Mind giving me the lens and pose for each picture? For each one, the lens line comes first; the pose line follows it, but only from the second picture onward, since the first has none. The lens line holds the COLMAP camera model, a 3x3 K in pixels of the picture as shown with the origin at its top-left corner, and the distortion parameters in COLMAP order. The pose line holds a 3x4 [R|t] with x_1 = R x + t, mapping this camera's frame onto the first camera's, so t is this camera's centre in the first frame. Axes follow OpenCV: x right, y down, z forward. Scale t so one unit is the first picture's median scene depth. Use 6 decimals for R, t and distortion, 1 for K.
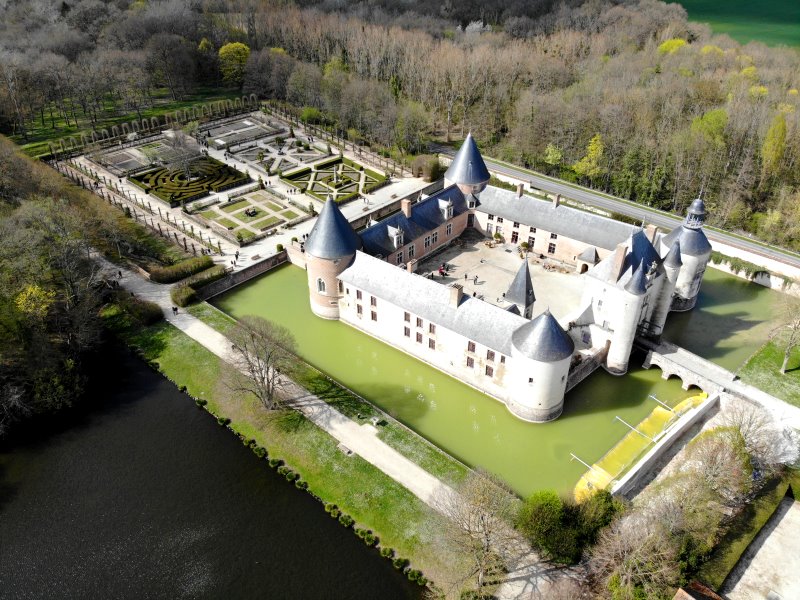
lens RADIAL K [[571.9, 0, 400.8], [0, 571.9, 303.7], [0, 0, 1]] dist [0.009686, -0.086027]
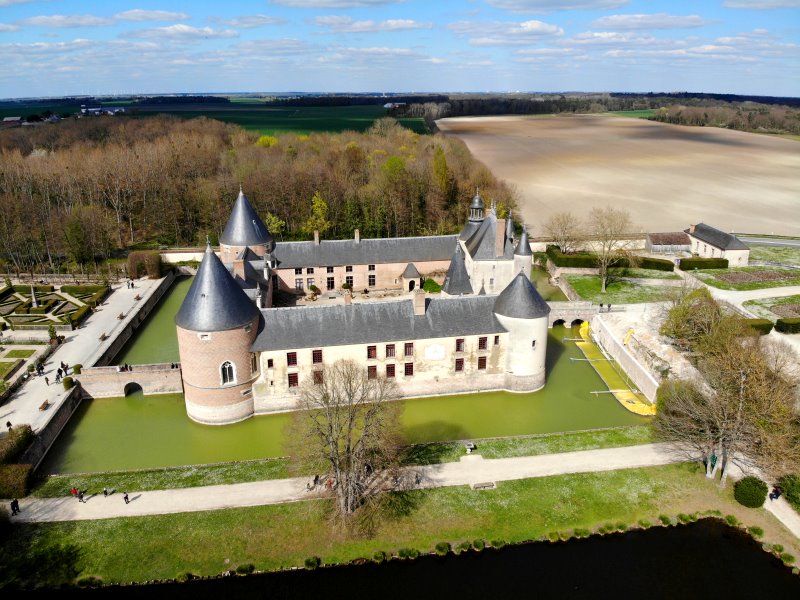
lens RADIAL K [[571.9, 0, 401.1], [0, 571.9, 303.2], [0, 0, 1]] dist [0.009686, -0.086027]
pose [[0.640205, -0.251626, 0.725825, -0.430152], [0.427914, 0.901485, -0.064913, 0.024532], [-0.637987, 0.352149, 0.684809, 0.300805]]
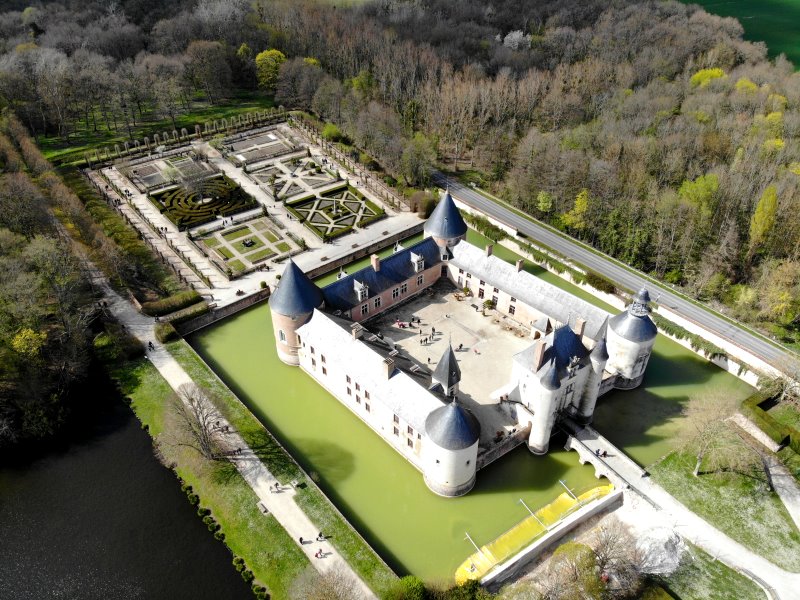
lens RADIAL K [[571.9, 0, 404.3], [0, 571.9, 302.3], [0, 0, 1]] dist [0.009686, -0.086027]
pose [[0.991151, 0.083096, -0.103510, 0.173718], [-0.076803, 0.995030, 0.063376, -0.160470], [0.108262, -0.054866, 0.992607, -0.050439]]
